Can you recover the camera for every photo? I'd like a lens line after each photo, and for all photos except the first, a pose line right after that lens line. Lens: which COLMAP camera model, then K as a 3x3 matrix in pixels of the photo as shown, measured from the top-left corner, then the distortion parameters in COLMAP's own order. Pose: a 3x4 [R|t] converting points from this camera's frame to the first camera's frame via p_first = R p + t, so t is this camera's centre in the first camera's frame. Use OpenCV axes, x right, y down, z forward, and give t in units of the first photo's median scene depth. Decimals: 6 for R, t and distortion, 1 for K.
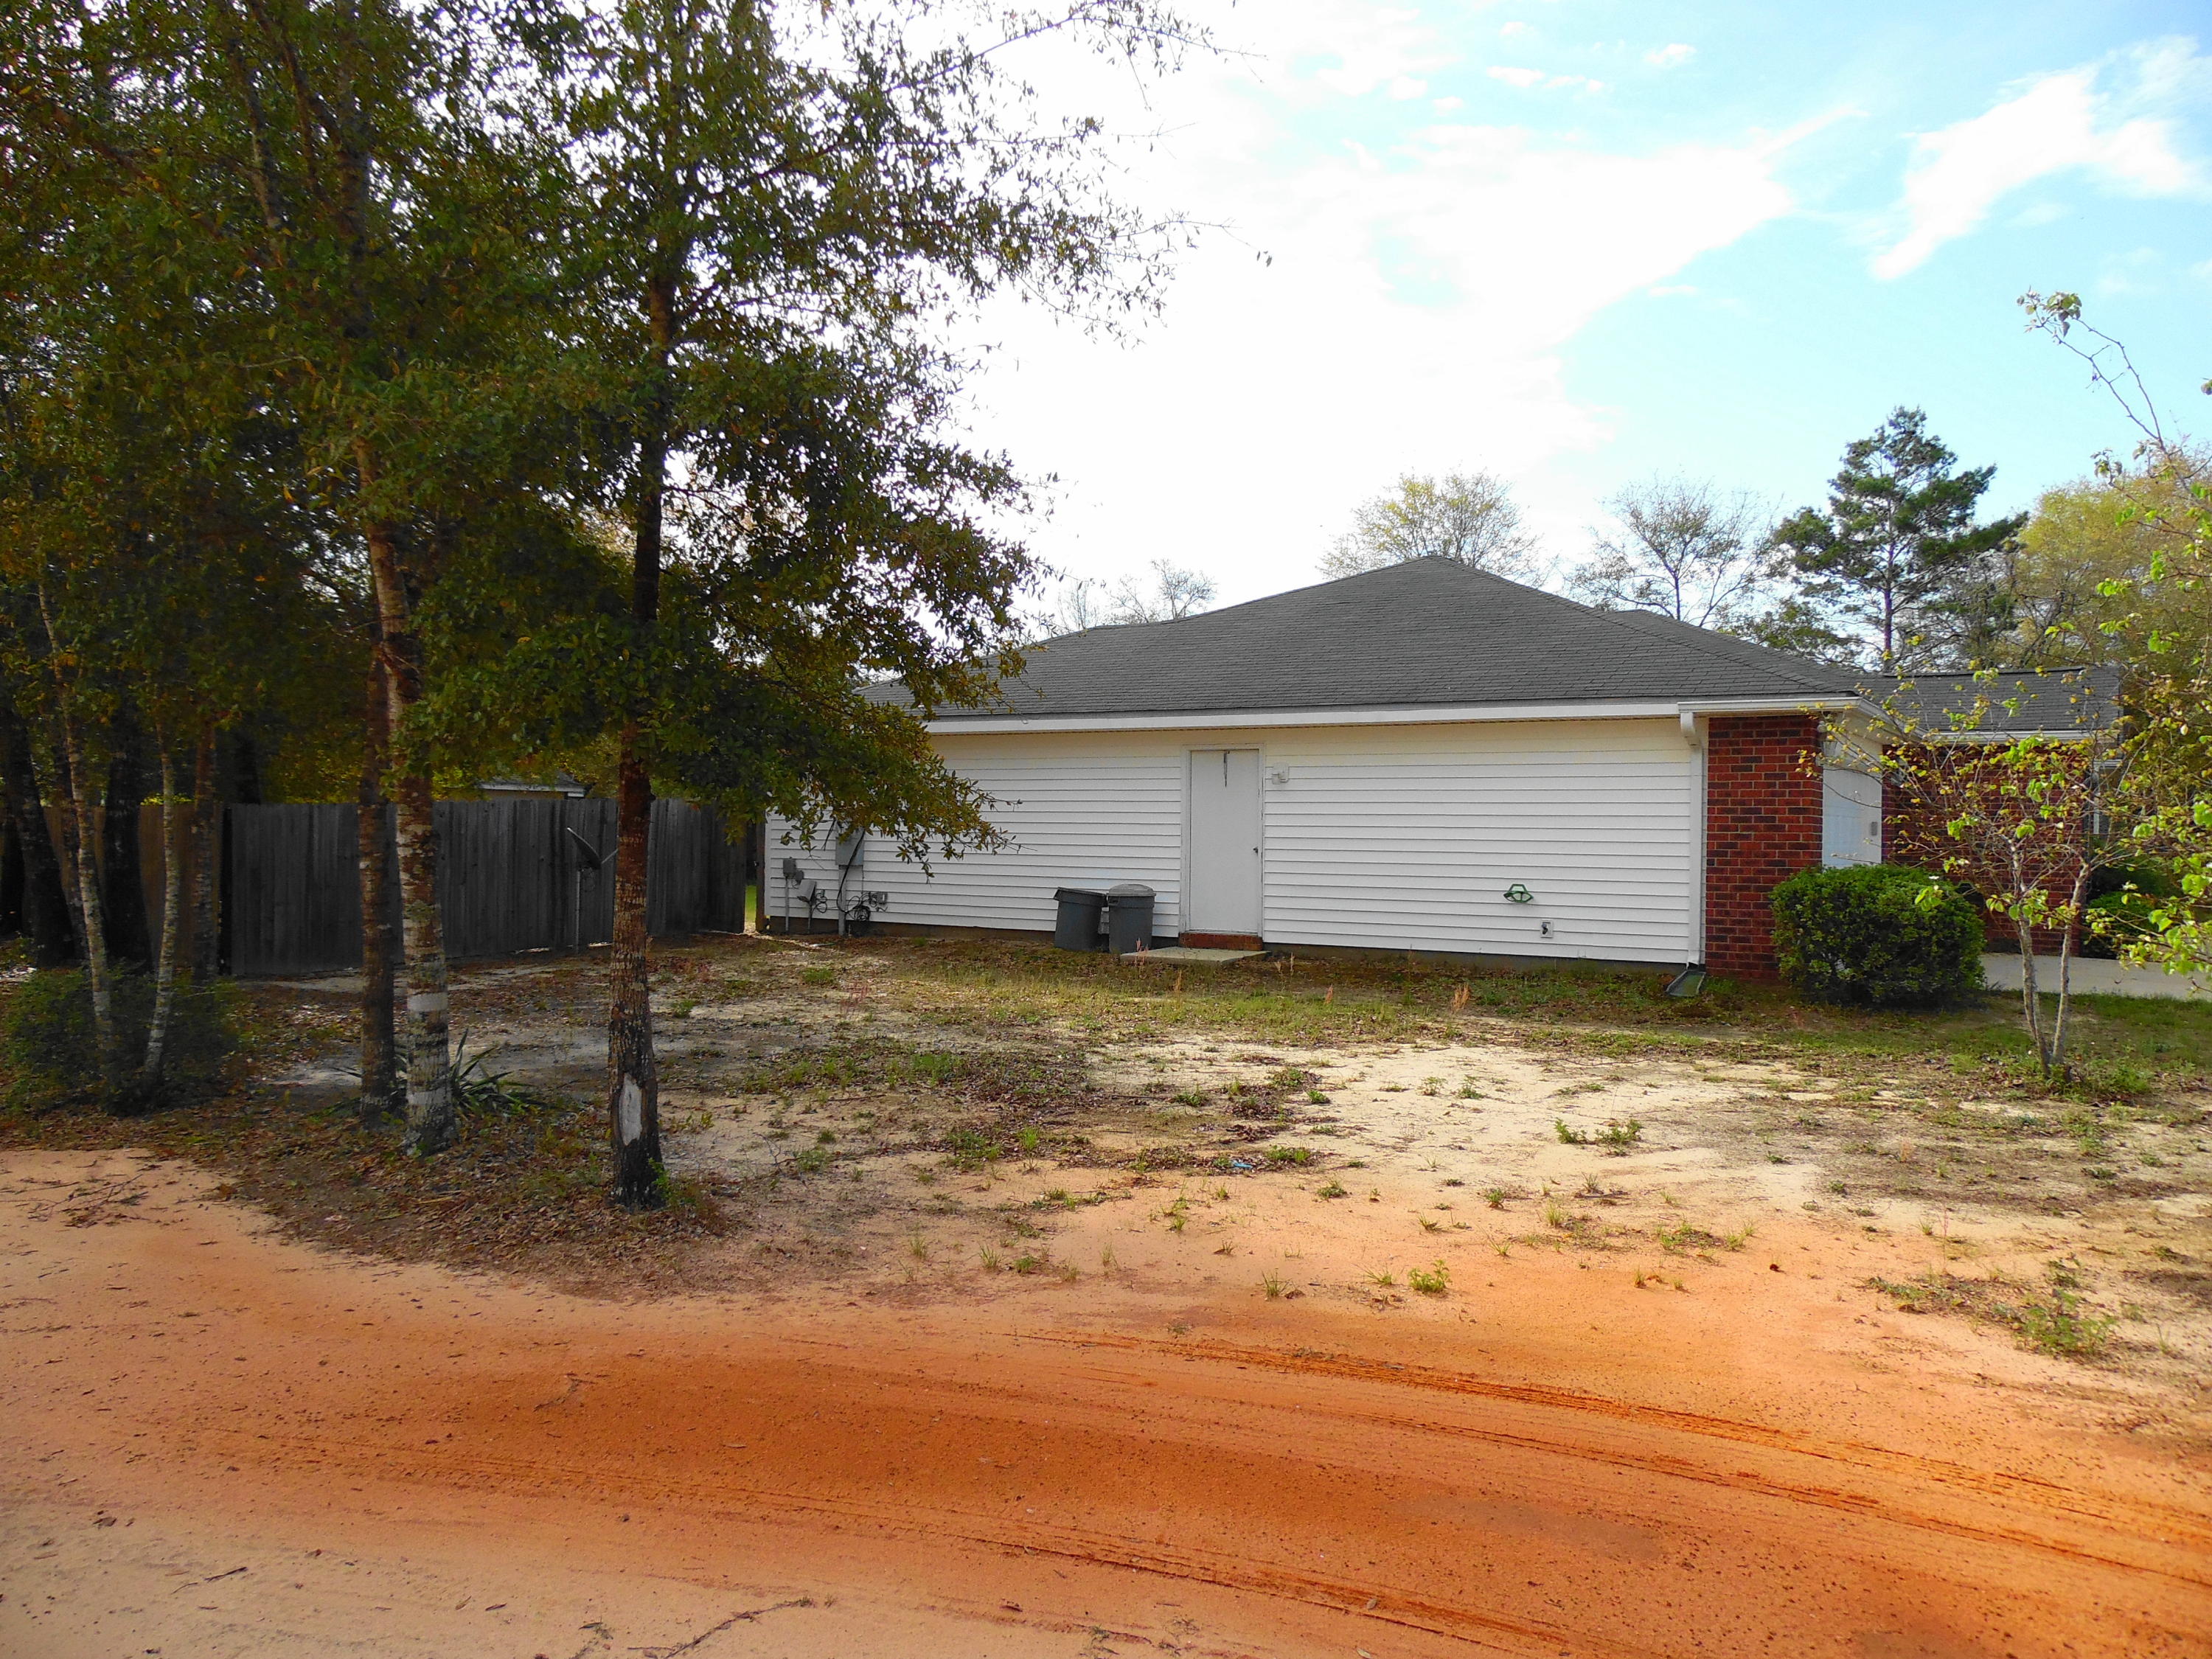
lens RADIAL K [[1655.0, 0, 1107.9], [0, 1655.0, 829.4], [0, 0, 1]] dist [-0.018903, 0.043632]
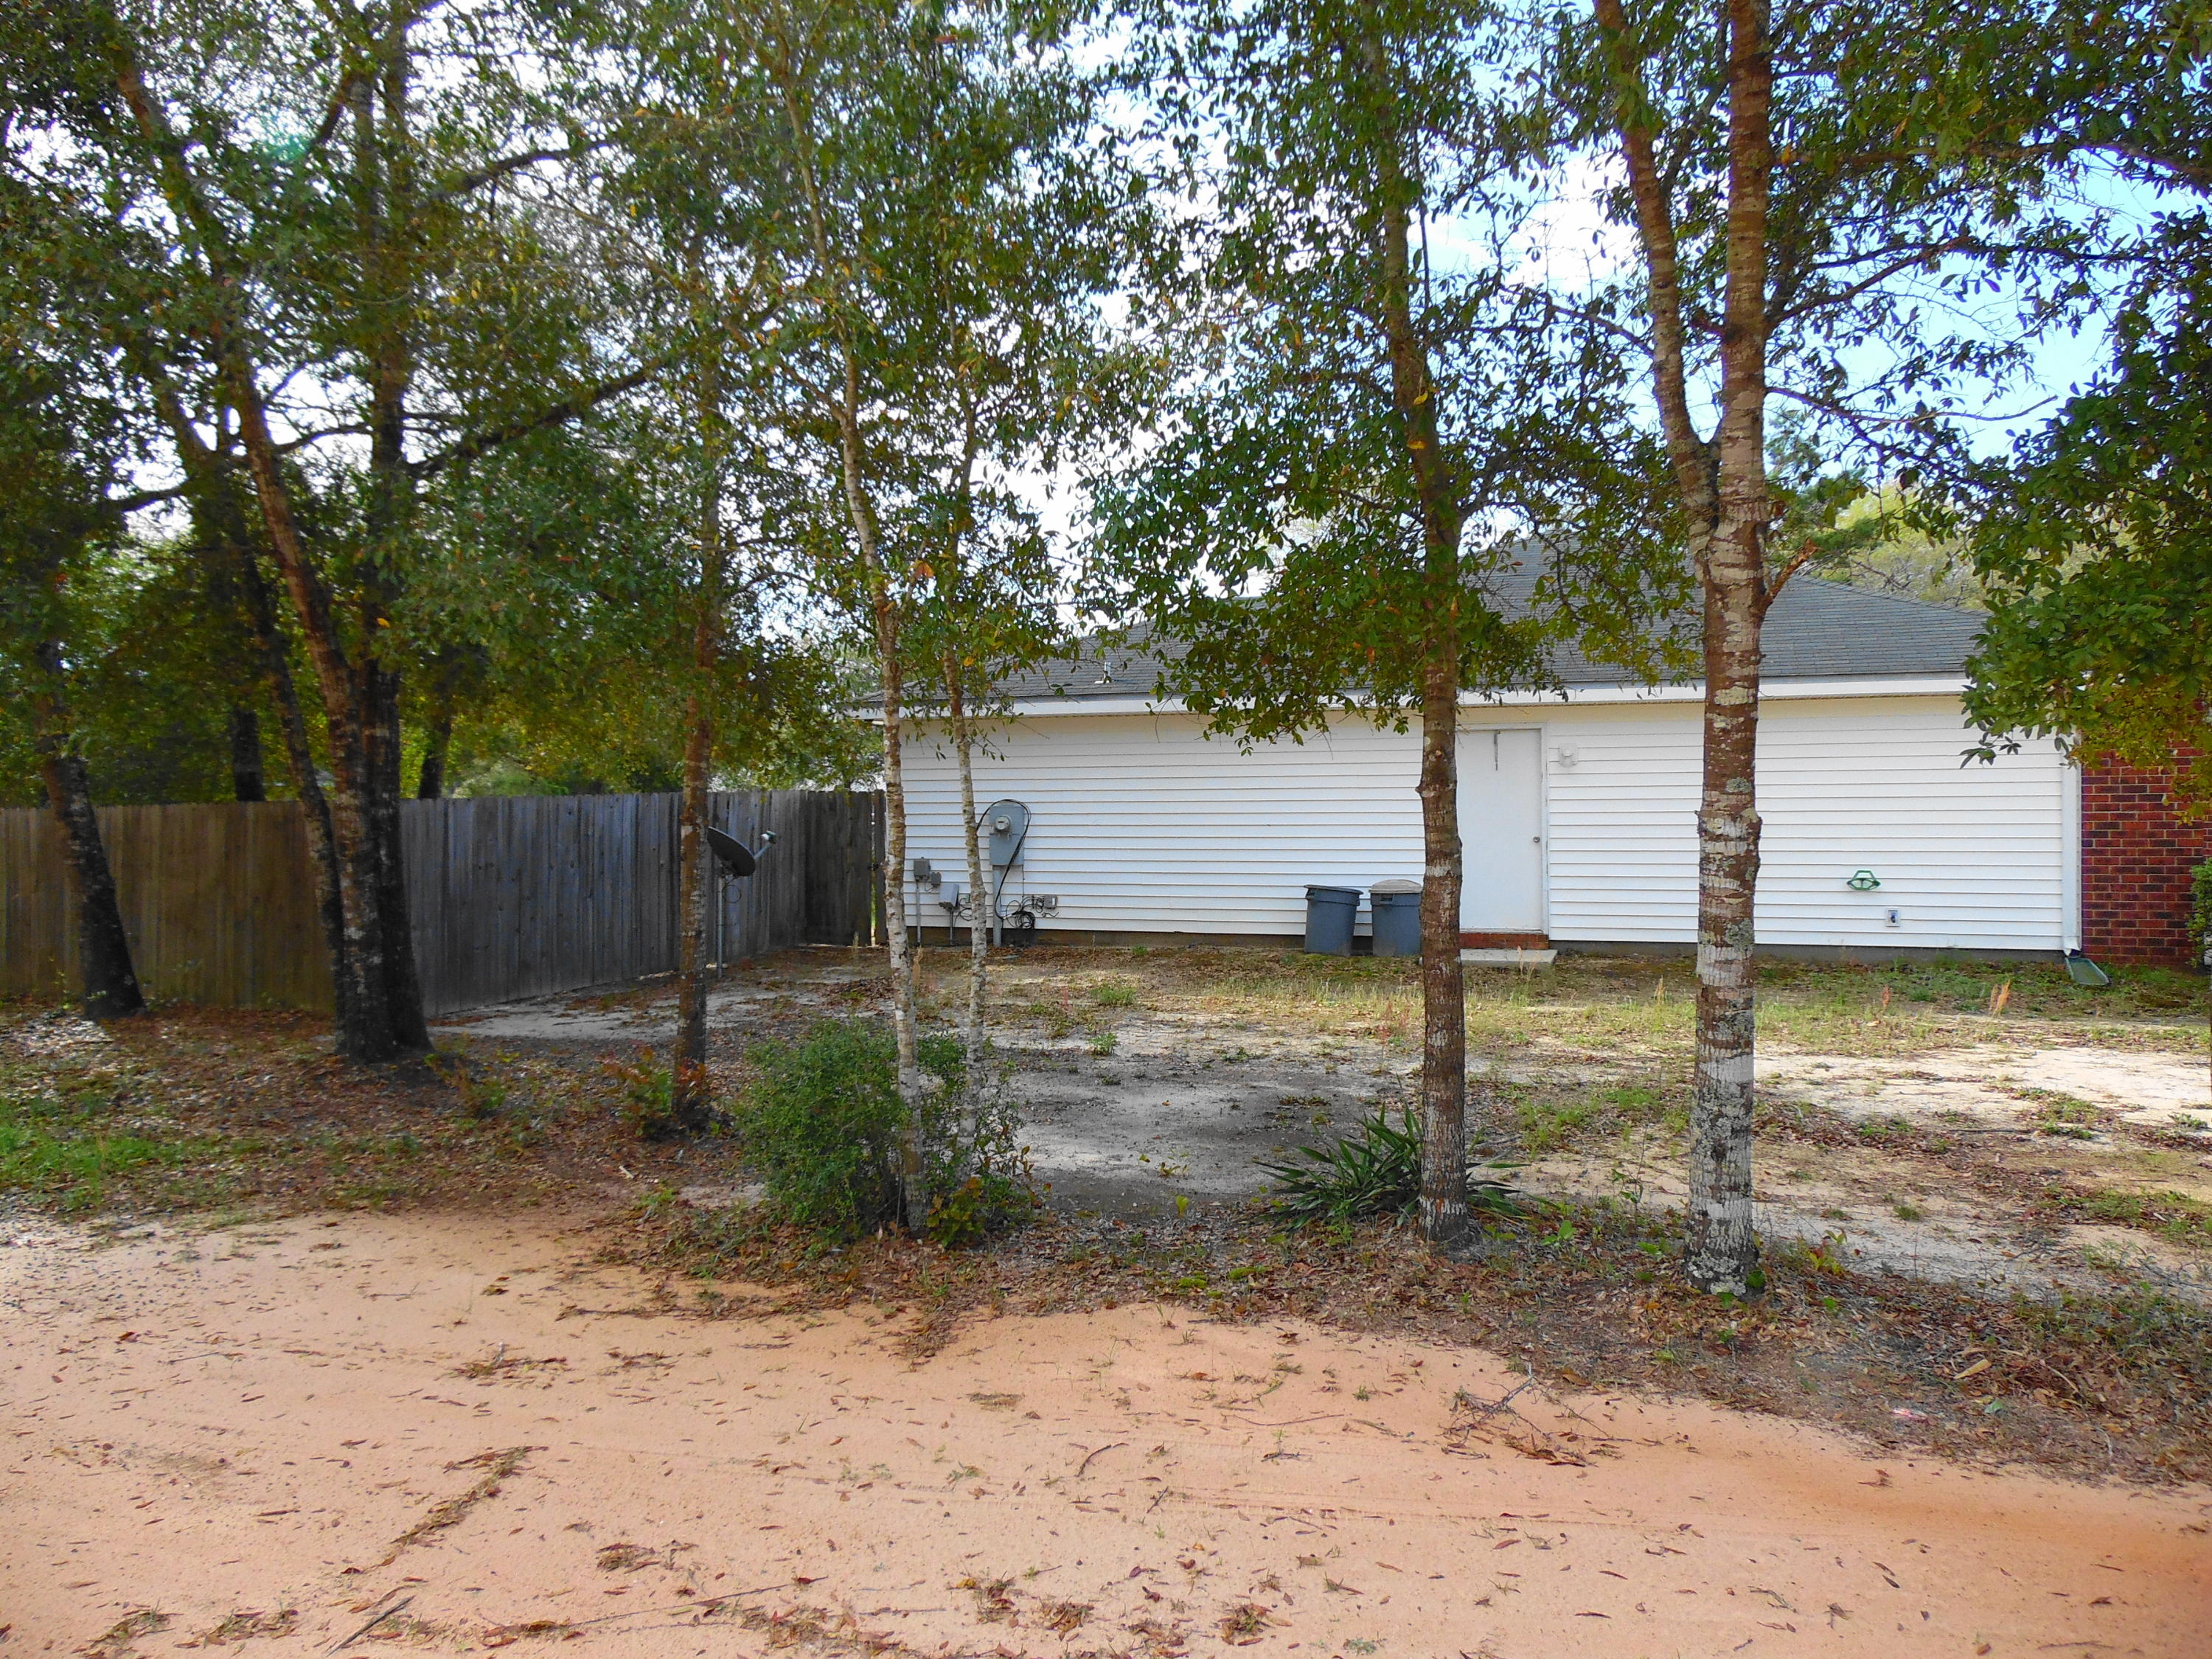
lens RADIAL K [[1655.0, 0, 1105.2], [0, 1655.0, 829.2], [0, 0, 1]] dist [-0.018903, 0.043632]
pose [[0.975541, -0.014411, 0.219344, -0.344999], [0.013762, 0.999895, 0.004488, -0.000475], [-0.219386, -0.001360, 0.975637, 0.165211]]
